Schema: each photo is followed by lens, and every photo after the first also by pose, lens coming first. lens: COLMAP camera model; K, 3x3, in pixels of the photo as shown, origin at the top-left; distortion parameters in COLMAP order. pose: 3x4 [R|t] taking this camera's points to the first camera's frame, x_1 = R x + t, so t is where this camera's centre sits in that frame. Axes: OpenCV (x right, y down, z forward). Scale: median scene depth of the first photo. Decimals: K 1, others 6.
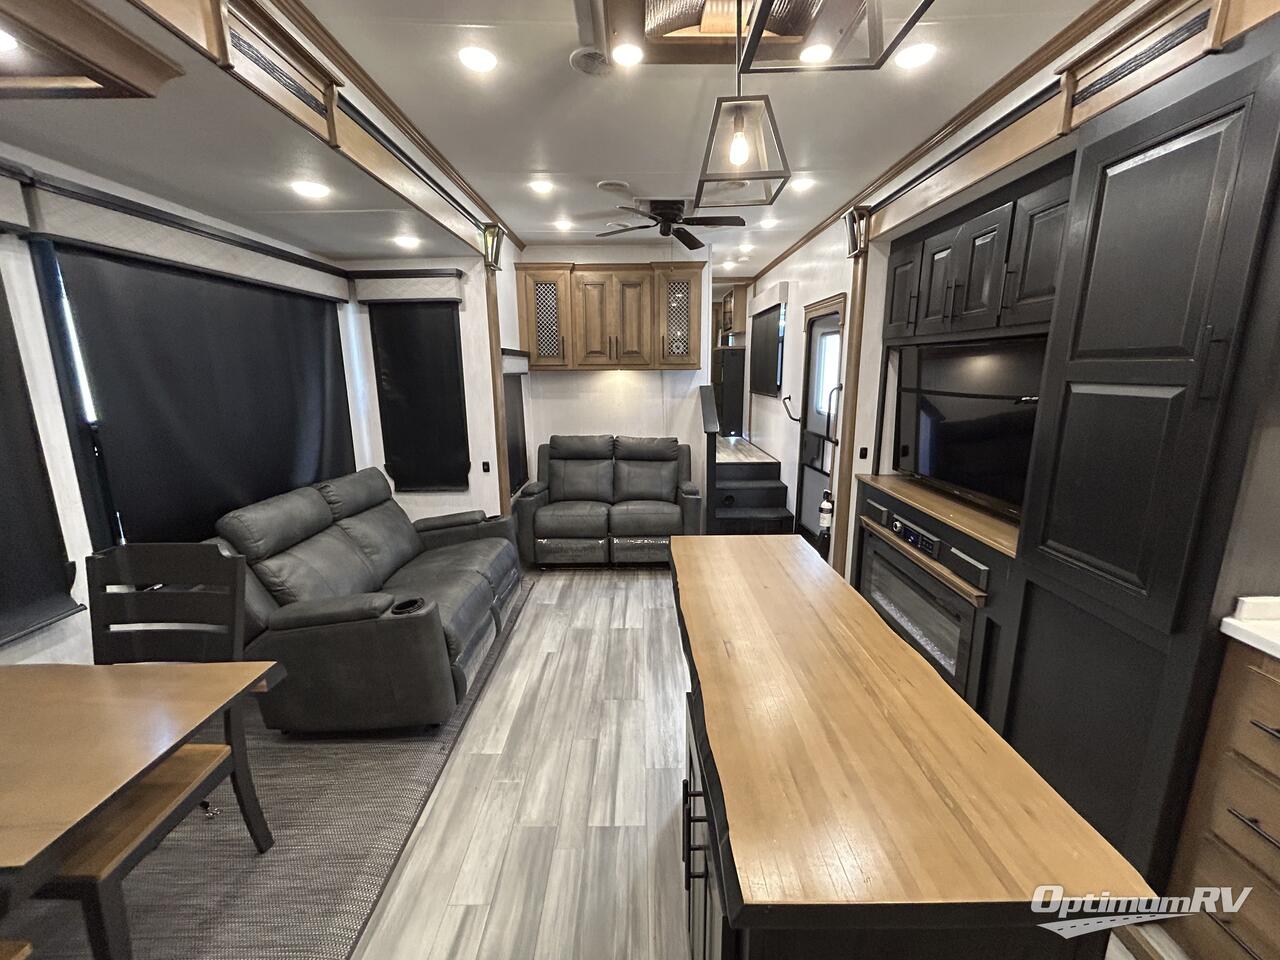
lens RADIAL K [[518.6, 0, 634.5], [0, 518.6, 480.3], [0, 0, 1]] dist [-0.002341, 0.000162]
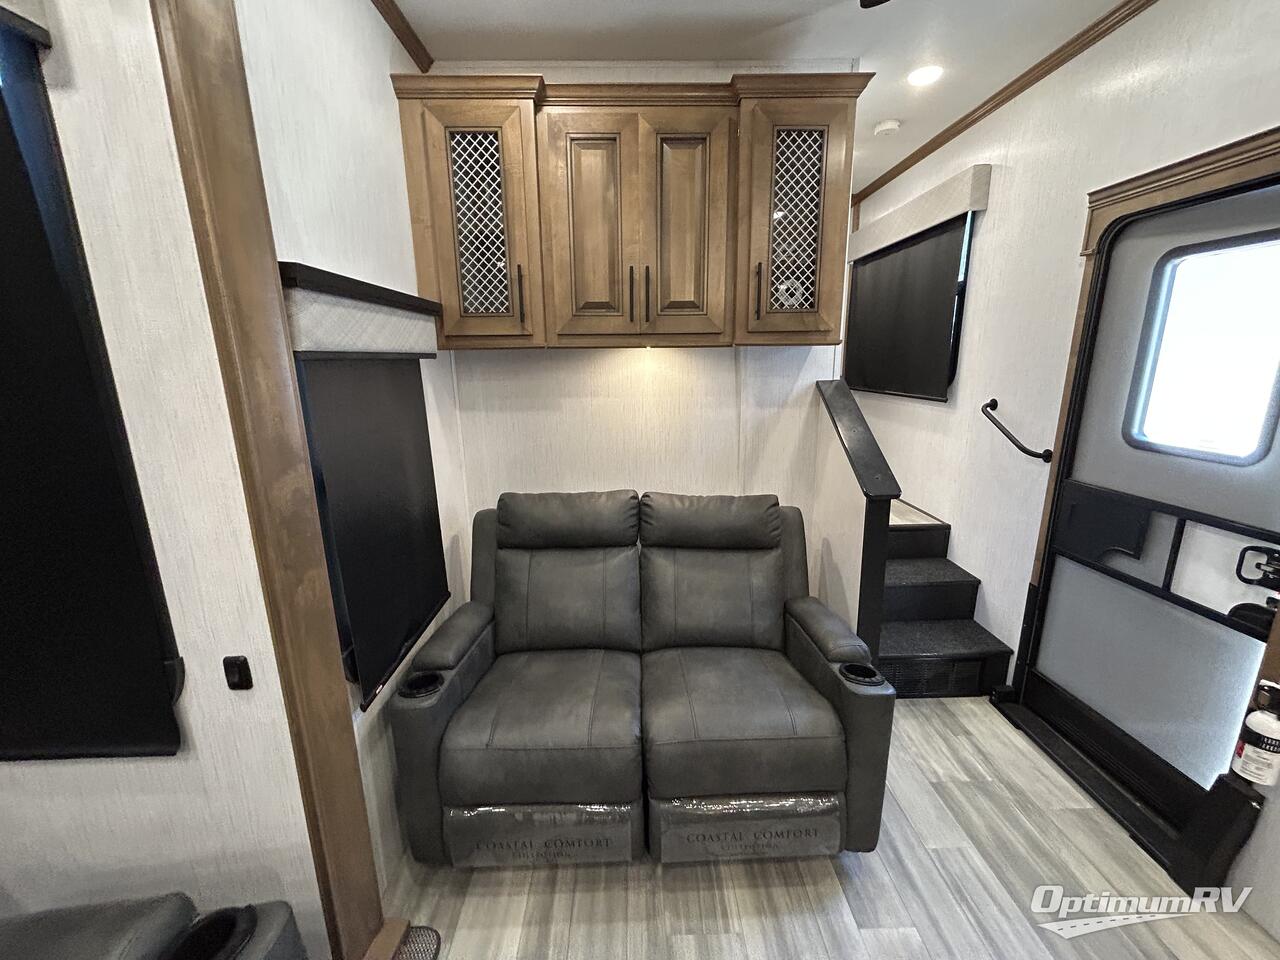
lens RADIAL K [[518.6, 0, 640.1], [0, 518.6, 477.1], [0, 0, 1]] dist [-0.002341, 0.000162]
pose [[0.999360, -0.010661, 0.034134, -0.055747], [0.010105, 0.999814, 0.016442, -0.110407], [-0.034302, -0.016087, 0.999282, 0.562489]]
